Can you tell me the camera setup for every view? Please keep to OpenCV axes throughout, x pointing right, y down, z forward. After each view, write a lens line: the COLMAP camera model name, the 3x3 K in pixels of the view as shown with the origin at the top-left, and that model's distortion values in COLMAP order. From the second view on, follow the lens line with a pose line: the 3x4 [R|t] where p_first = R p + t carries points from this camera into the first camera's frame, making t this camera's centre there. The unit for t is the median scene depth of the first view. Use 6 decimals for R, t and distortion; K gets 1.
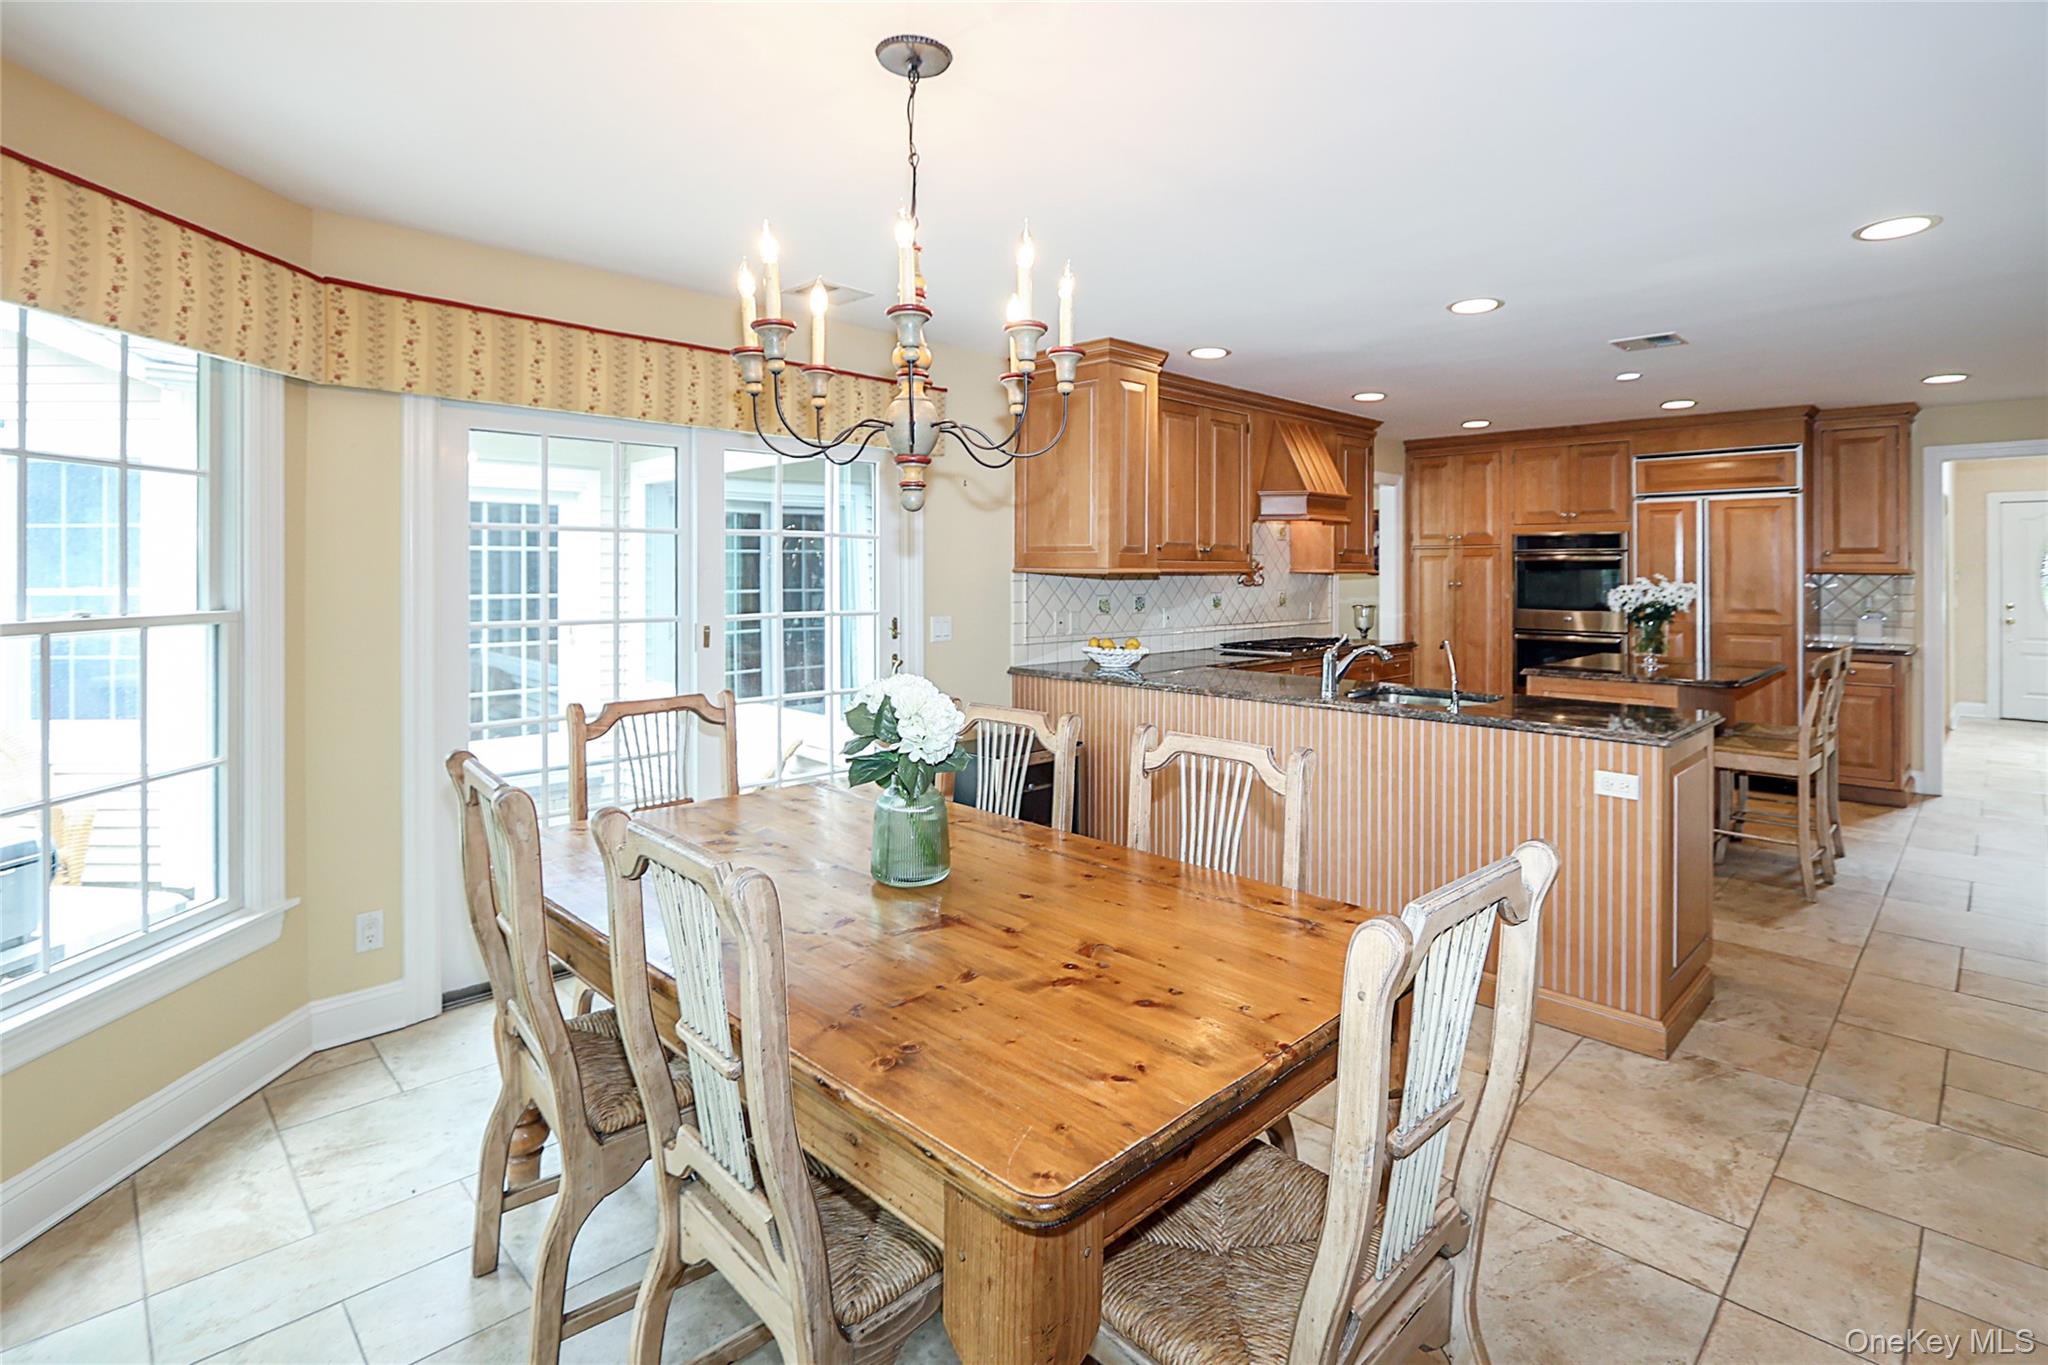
lens RADIAL K [[987.7, 0, 1033.2], [0, 987.7, 571.1], [0, 0, 1]] dist [-0.021252, -0.000317]
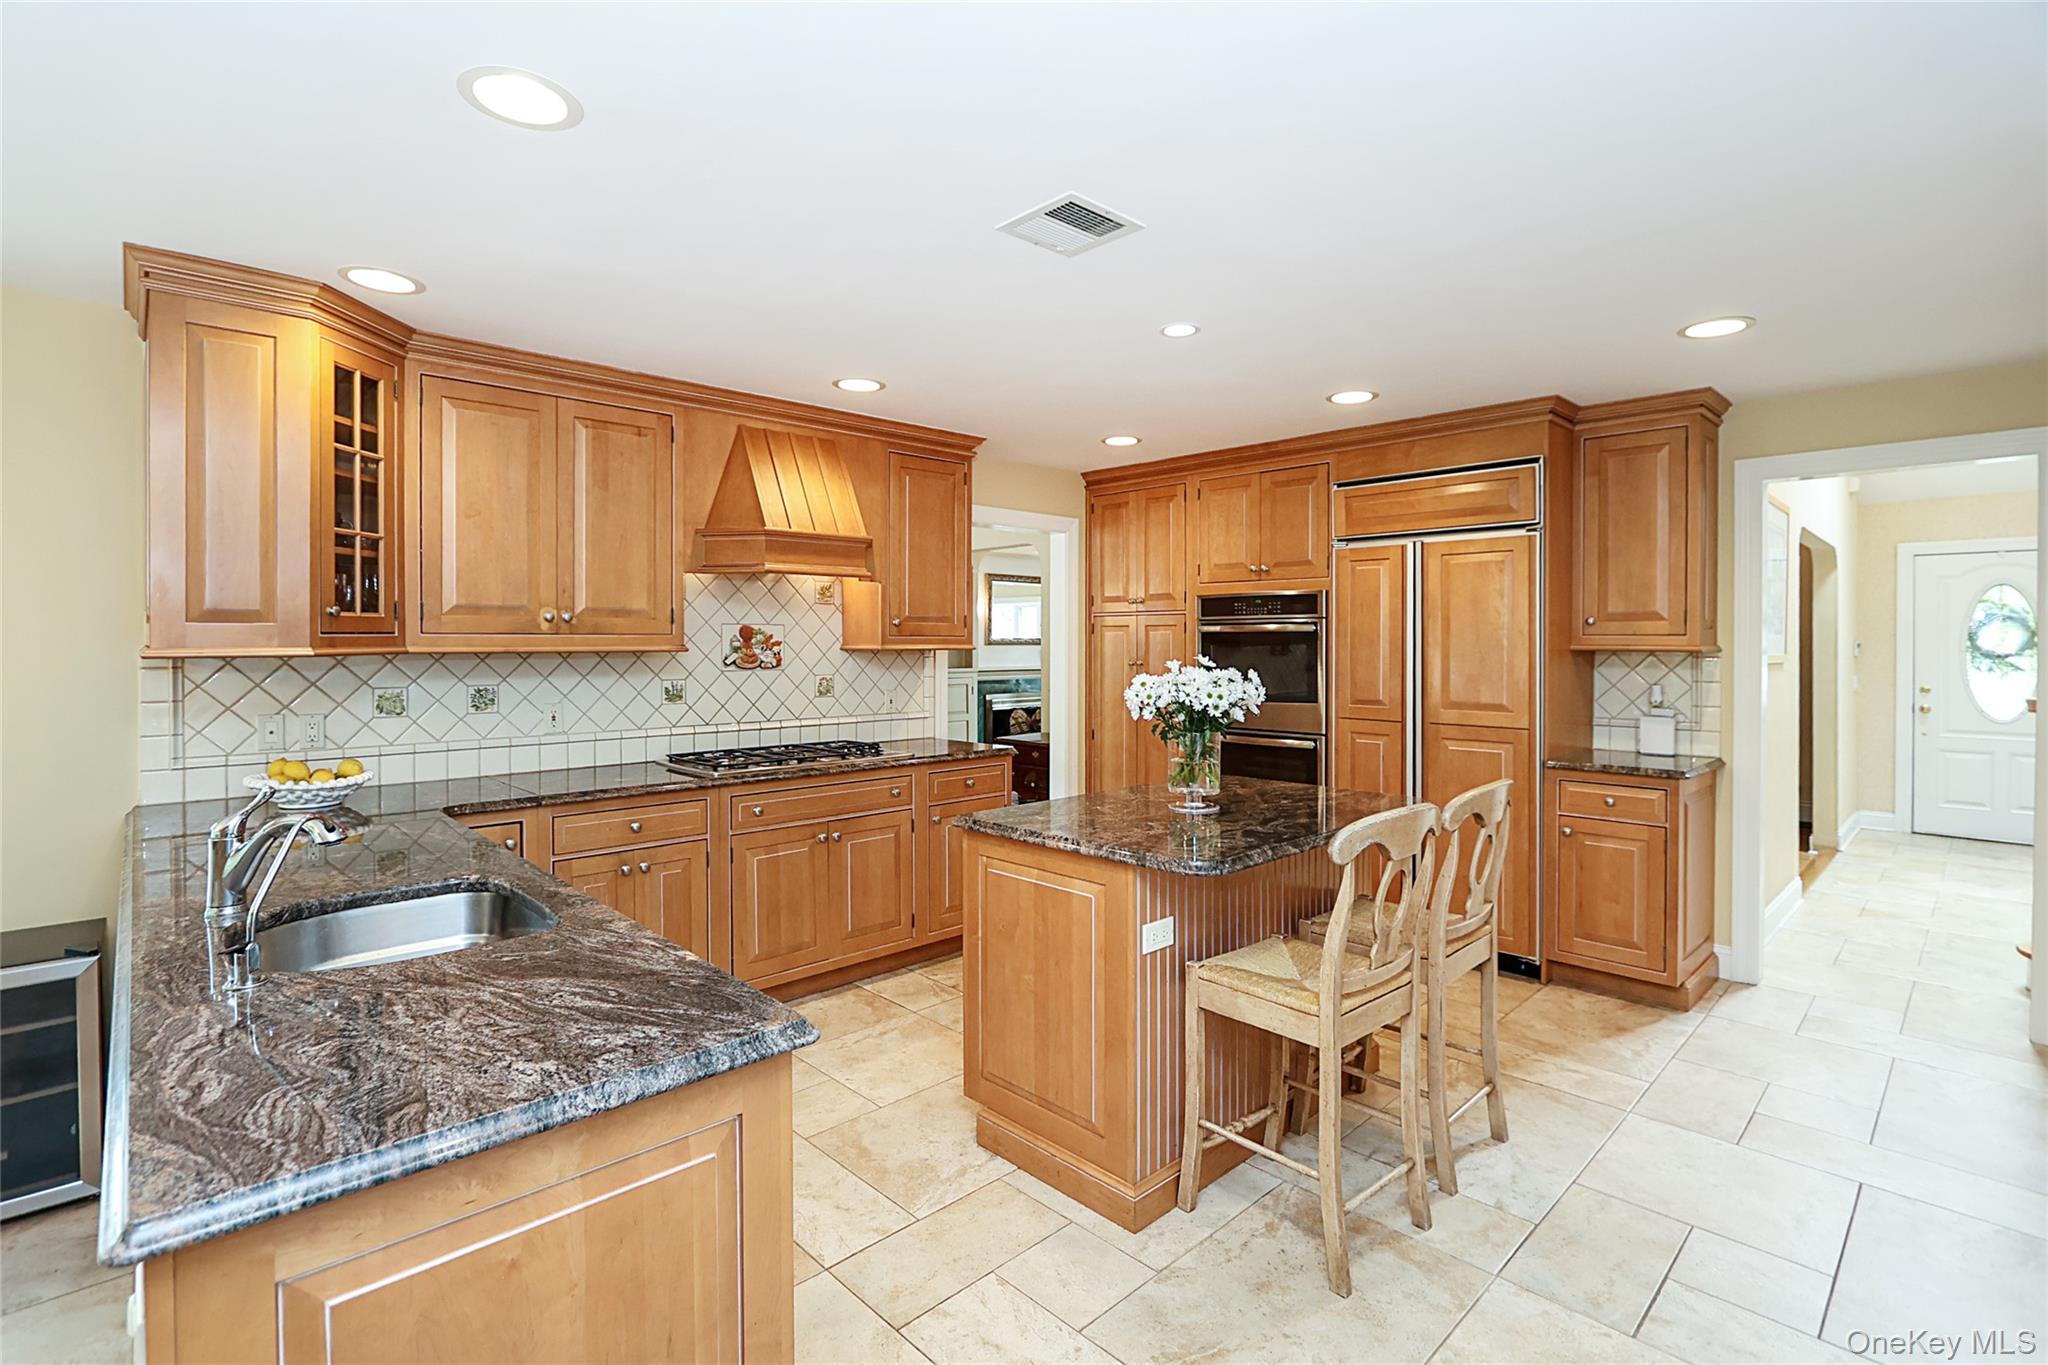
lens RADIAL K [[954.9, 0, 1020.9], [0, 954.9, 648.7], [0, 0, 1]] dist [-0.017388, -0.000215]
pose [[0.999799, -0.001284, -0.019992, 0.425684], [0.001451, 0.999964, 0.008344, -0.004542], [0.019981, -0.008372, 0.999765, 0.328328]]
